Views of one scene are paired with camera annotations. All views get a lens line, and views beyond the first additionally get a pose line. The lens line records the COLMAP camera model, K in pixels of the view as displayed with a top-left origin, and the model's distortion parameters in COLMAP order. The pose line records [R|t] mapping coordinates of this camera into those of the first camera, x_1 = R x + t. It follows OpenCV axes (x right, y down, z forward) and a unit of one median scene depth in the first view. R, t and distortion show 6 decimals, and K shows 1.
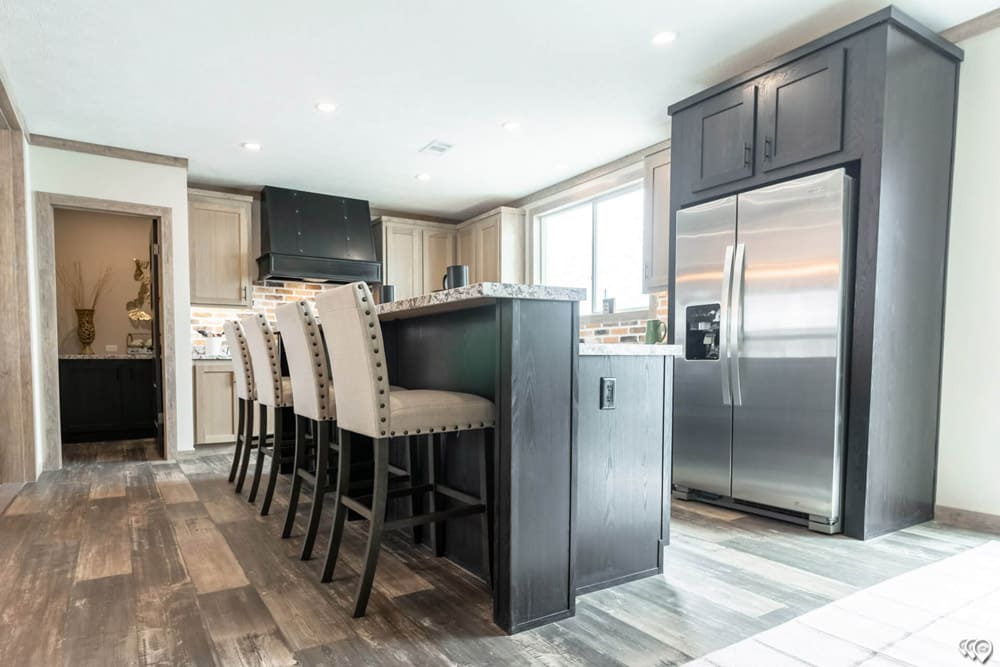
lens RADIAL K [[598.6, 0, 426.8], [0, 598.6, 391.3], [0, 0, 1]] dist [-0.008347, 0.005633]
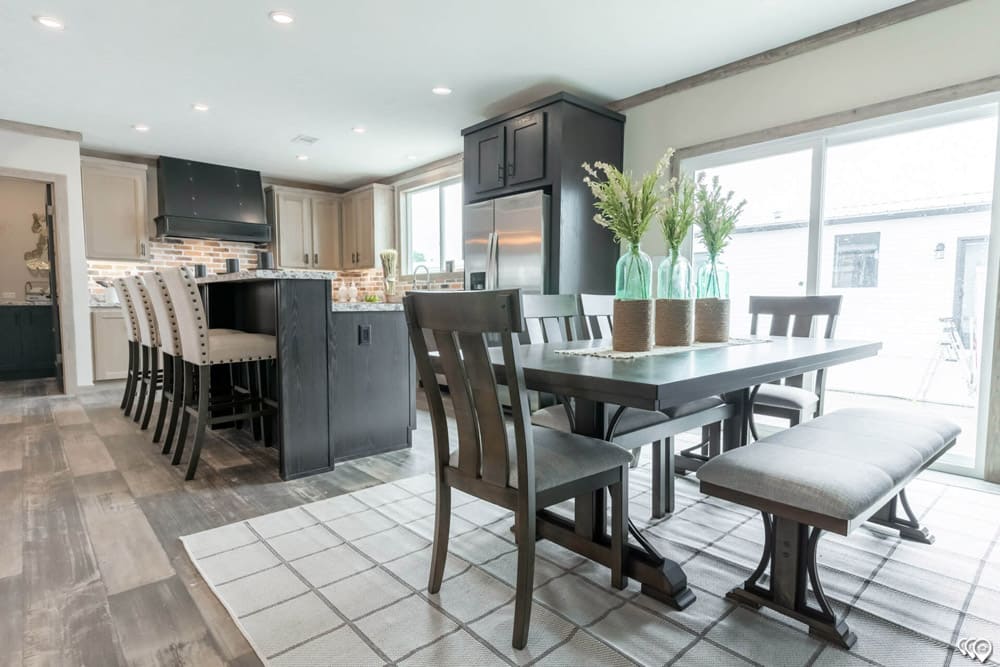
lens RADIAL K [[551.5, 0, 493.6], [0, 551.5, 343.9], [0, 0, 1]] dist [0.001141, 0.000260]
pose [[0.974652, -0.014347, 0.223264, 0.187646], [0.008863, 0.999634, 0.025548, -0.004203], [-0.223549, -0.022921, 0.974423, -0.312679]]
